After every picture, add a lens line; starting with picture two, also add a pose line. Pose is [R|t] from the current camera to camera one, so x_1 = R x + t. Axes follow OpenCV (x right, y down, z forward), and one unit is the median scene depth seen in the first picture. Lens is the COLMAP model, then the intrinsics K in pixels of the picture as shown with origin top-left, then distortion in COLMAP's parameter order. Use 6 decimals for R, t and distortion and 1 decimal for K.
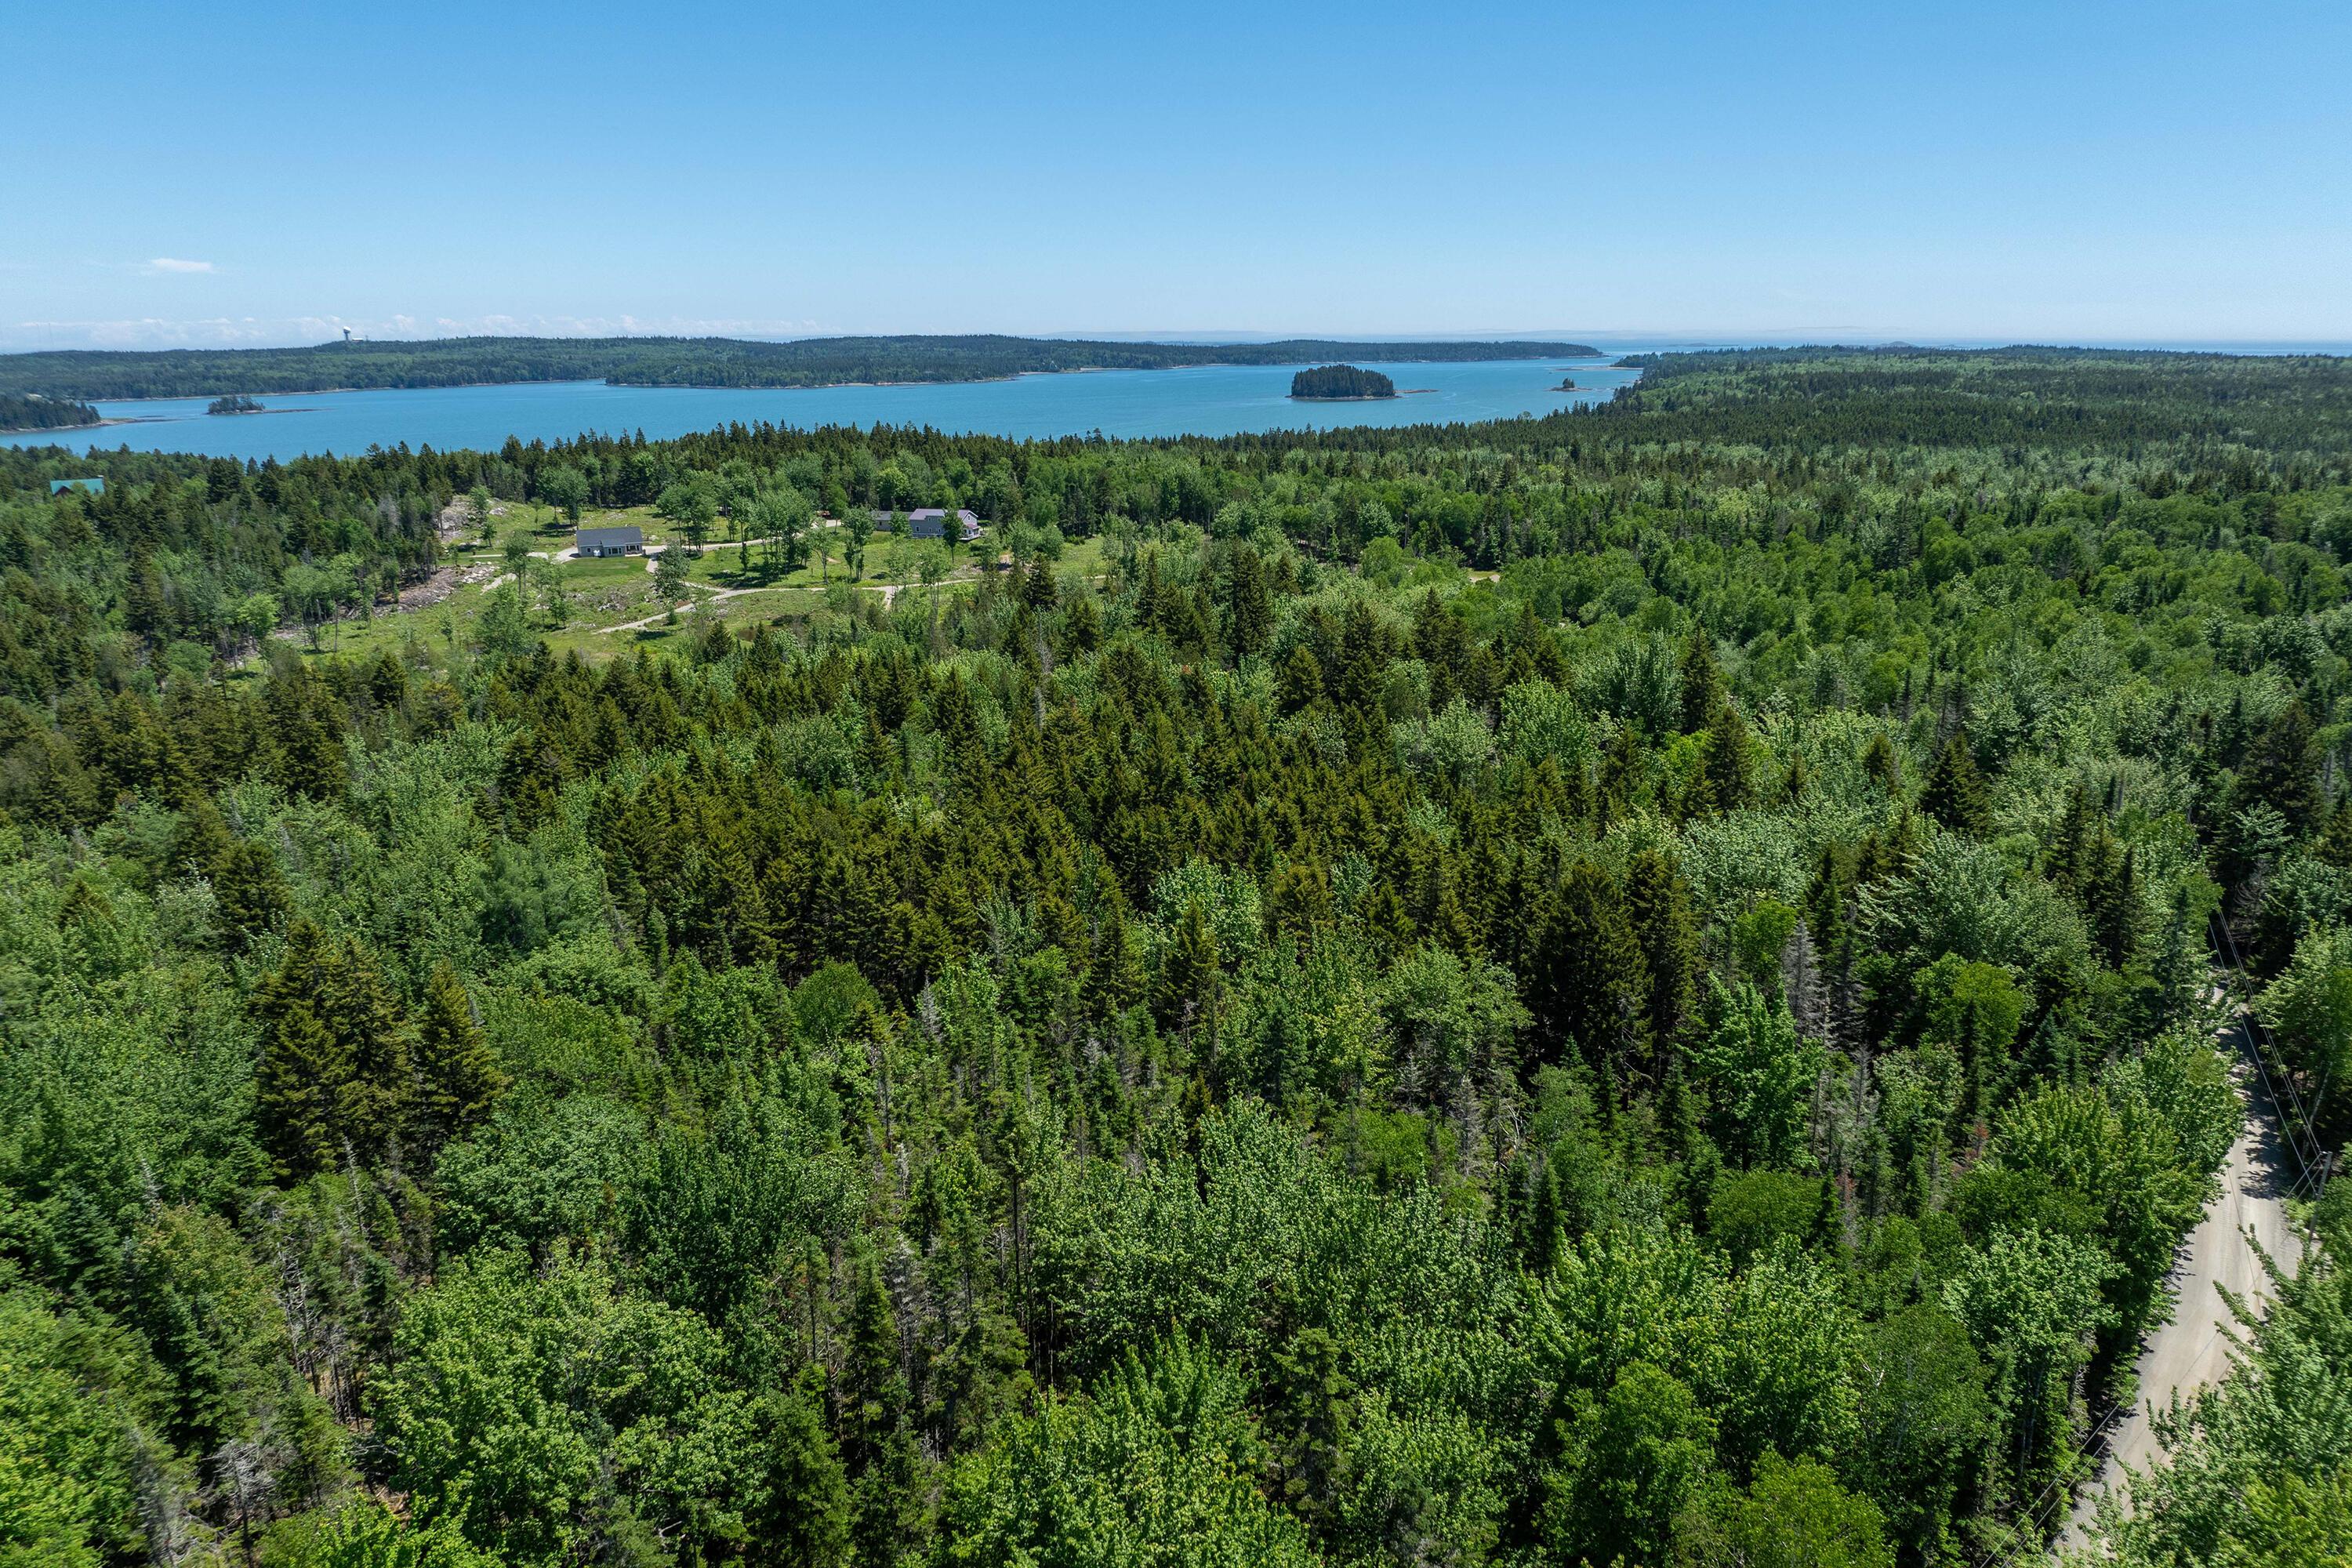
lens RADIAL K [[1677.1, 0, 1172.7], [0, 1677.1, 760.9], [0, 0, 1]] dist [-0.033715, 0.003541]
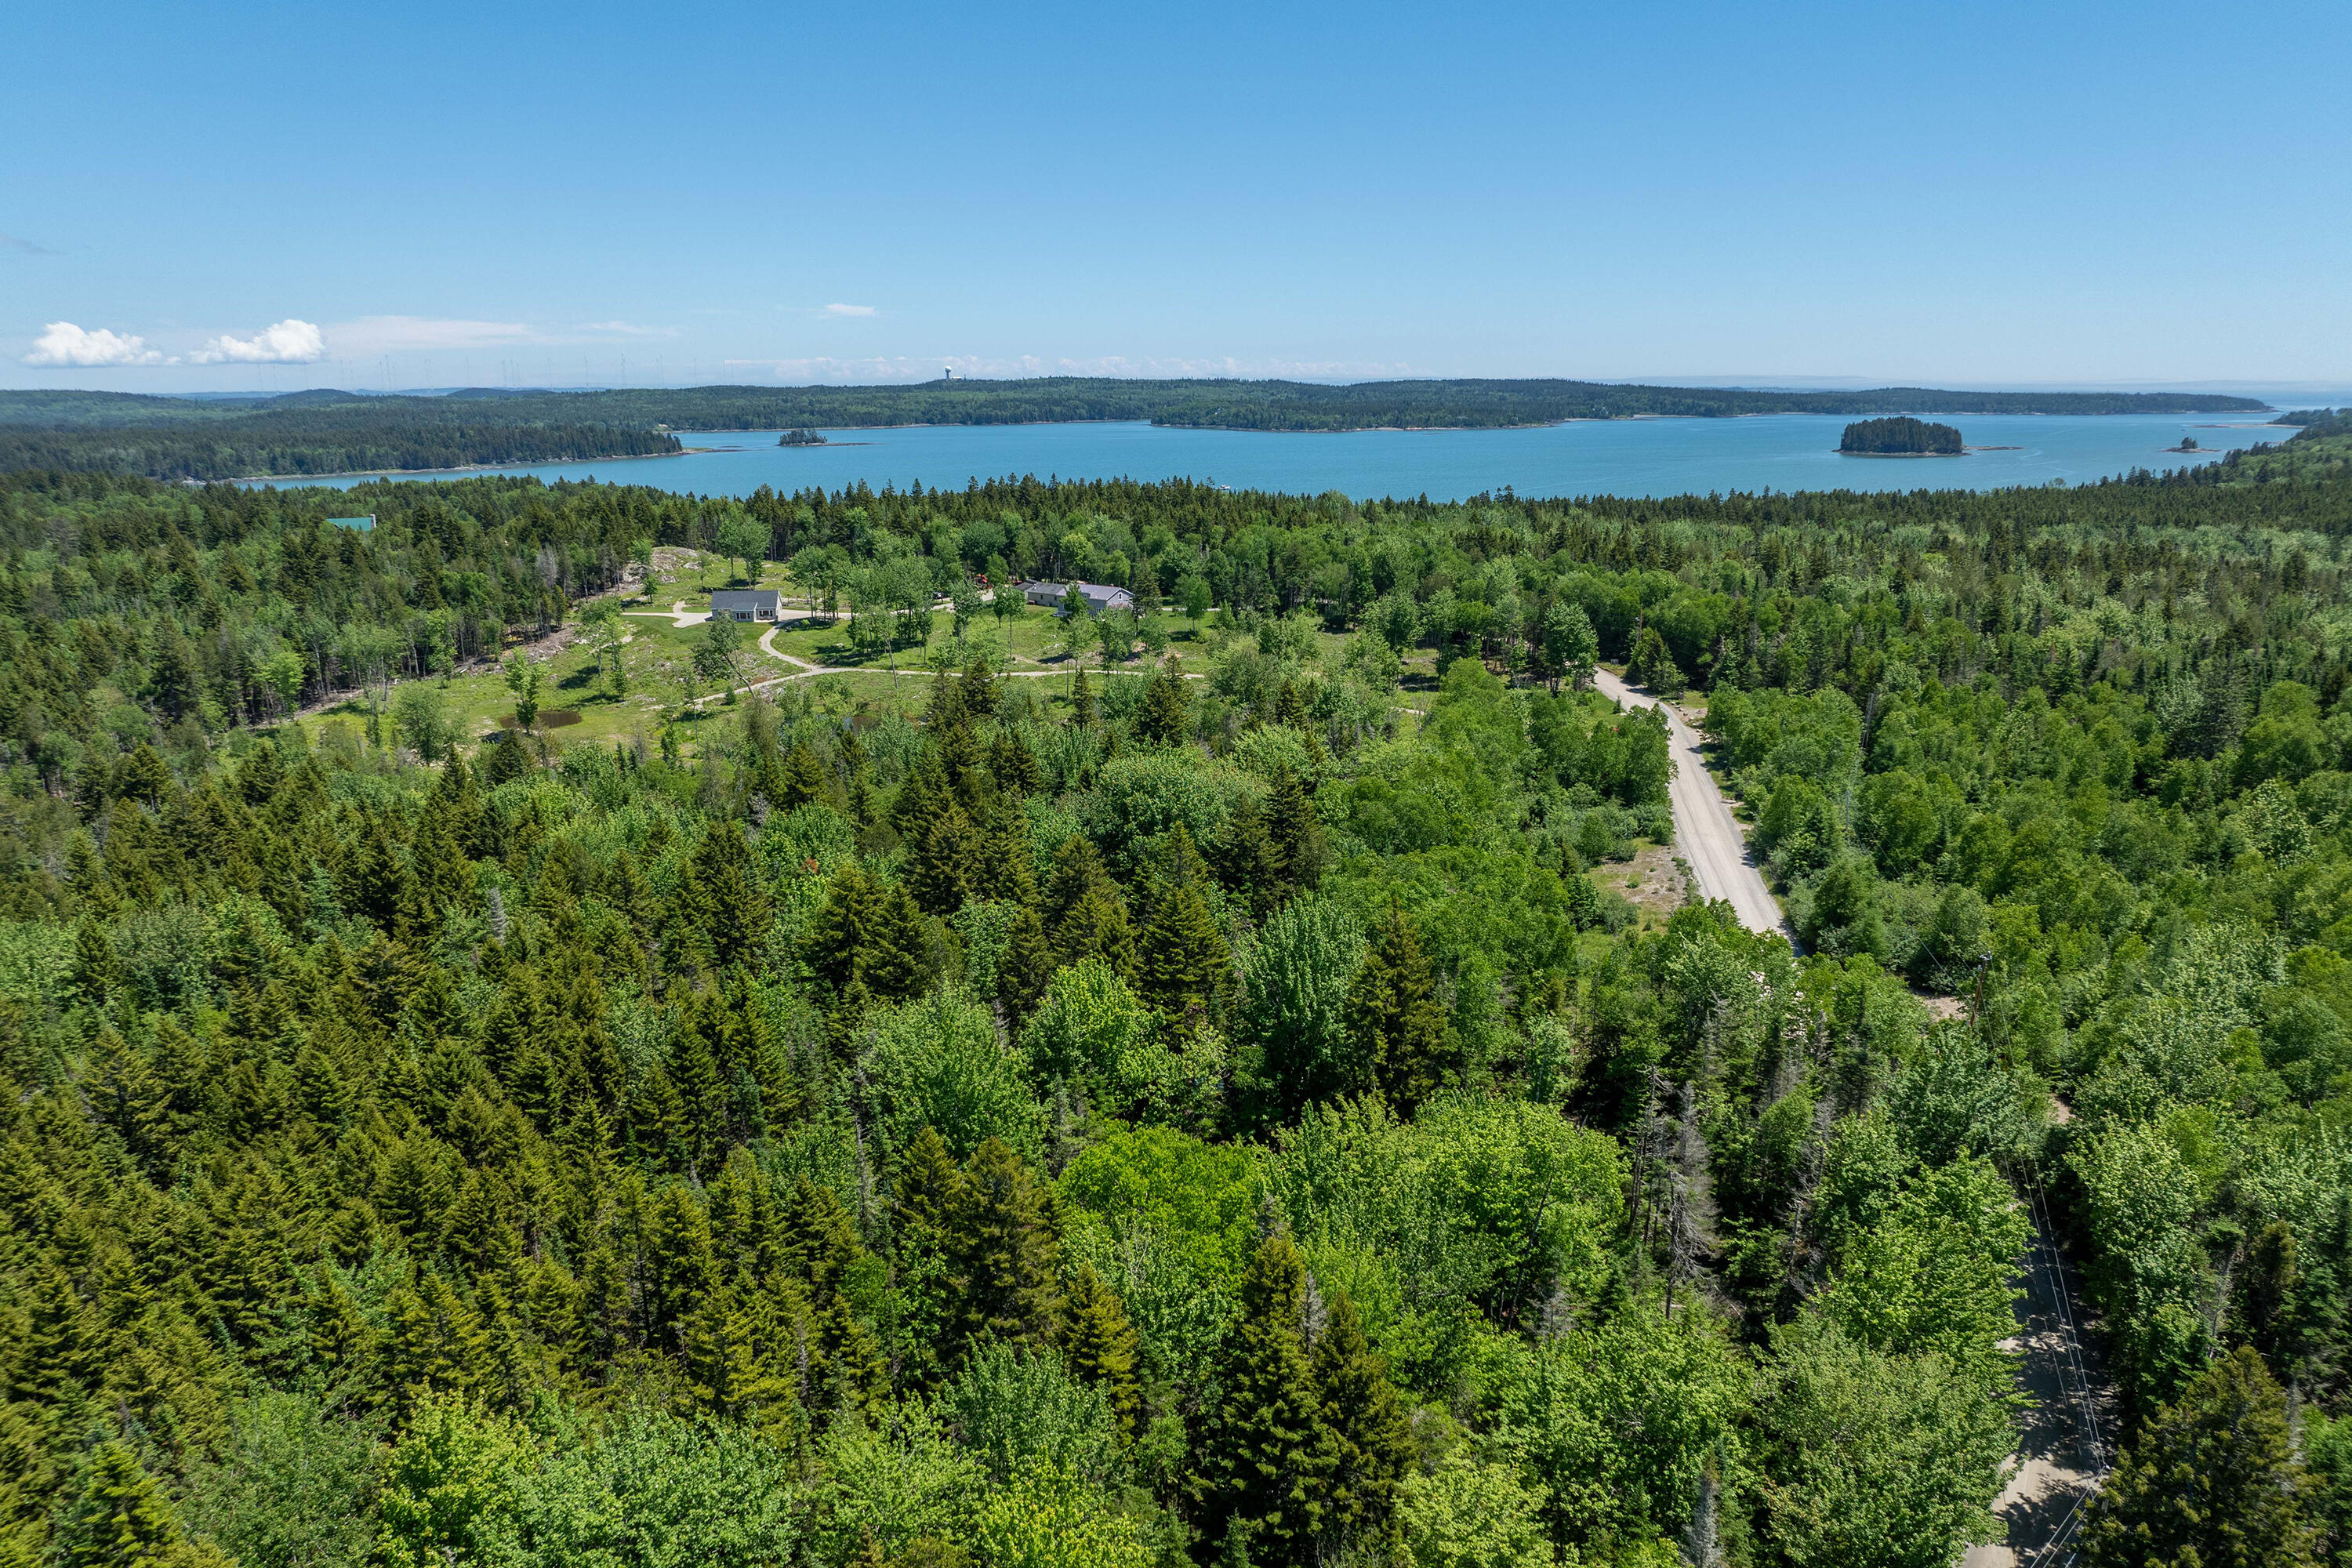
lens RADIAL K [[1677.1, 0, 1180.6], [0, 1677.1, 825.5], [0, 0, 1]] dist [-0.033715, 0.003541]
pose [[0.944471, 0.088036, -0.316581, 0.208137], [-0.084195, 0.996115, 0.025821, -0.056432], [0.317624, 0.002268, 0.948214, 0.206519]]
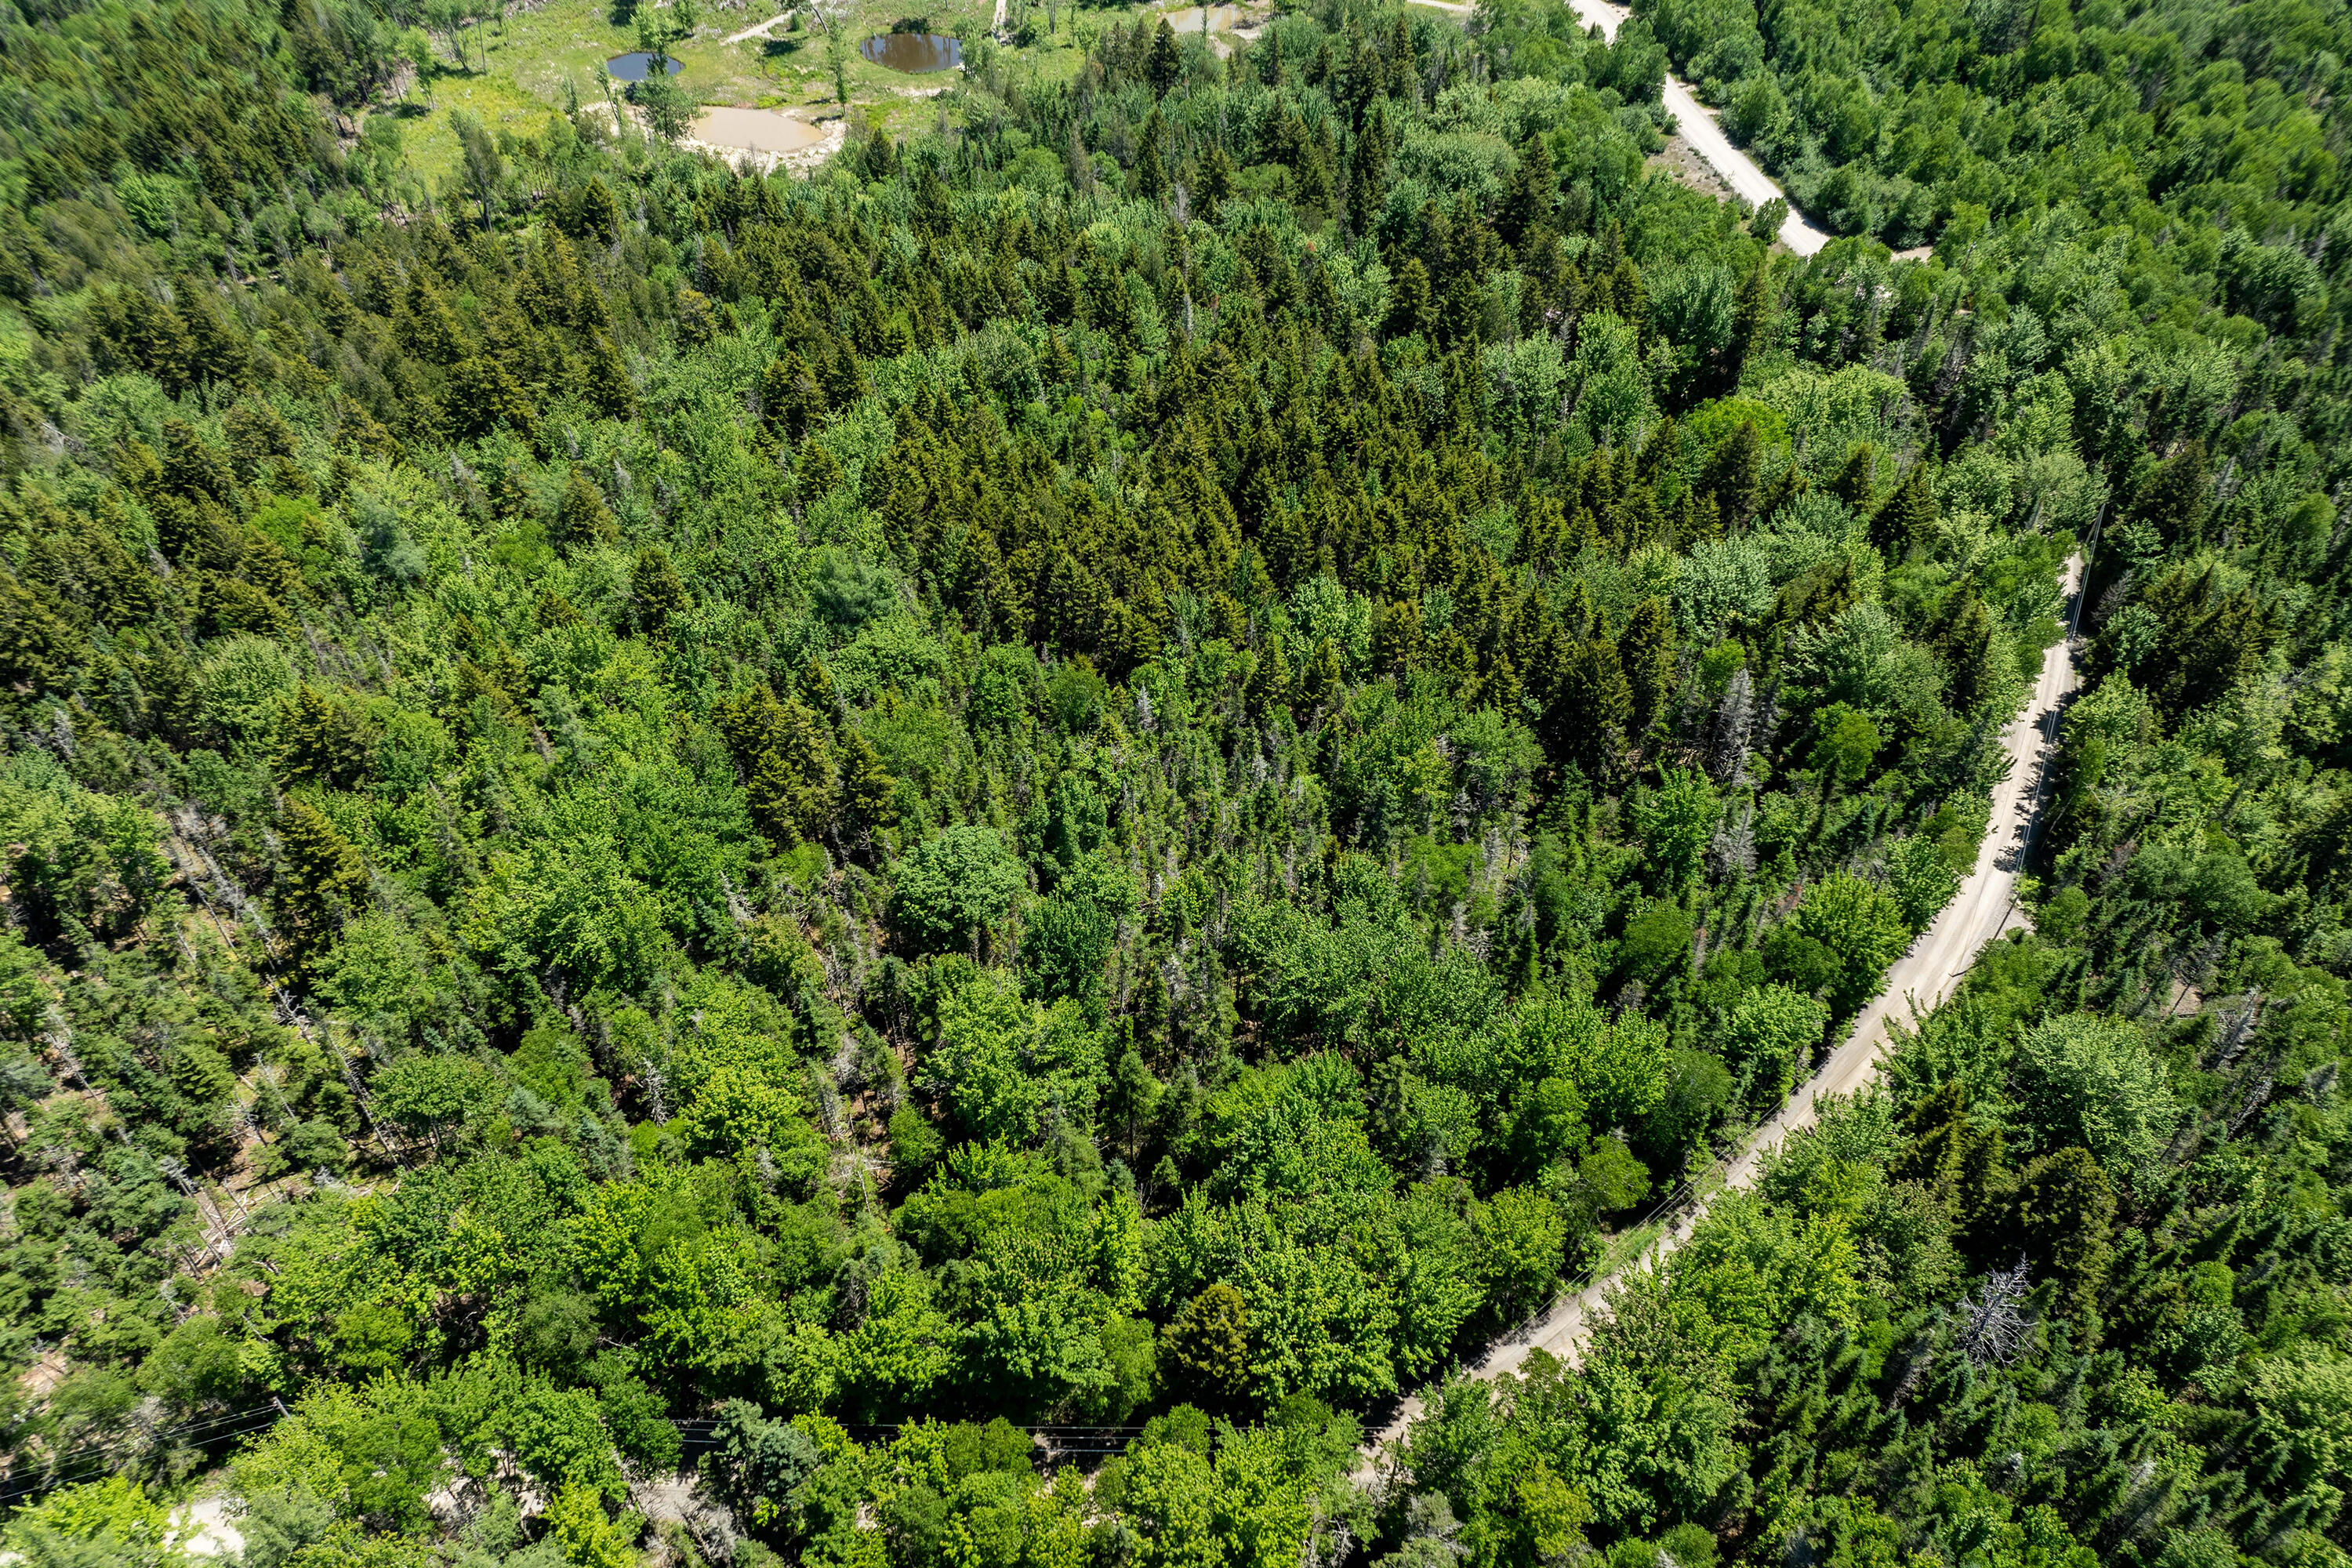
lens RADIAL K [[1677.1, 0, 1166.8], [0, 1677.1, 818.2], [0, 0, 1]] dist [-0.033715, 0.003541]
pose [[0.998882, 0.037658, -0.028589, -0.023243], [-0.019290, 0.876639, 0.480761, -0.141656], [0.043167, -0.479672, 0.876385, -0.104852]]
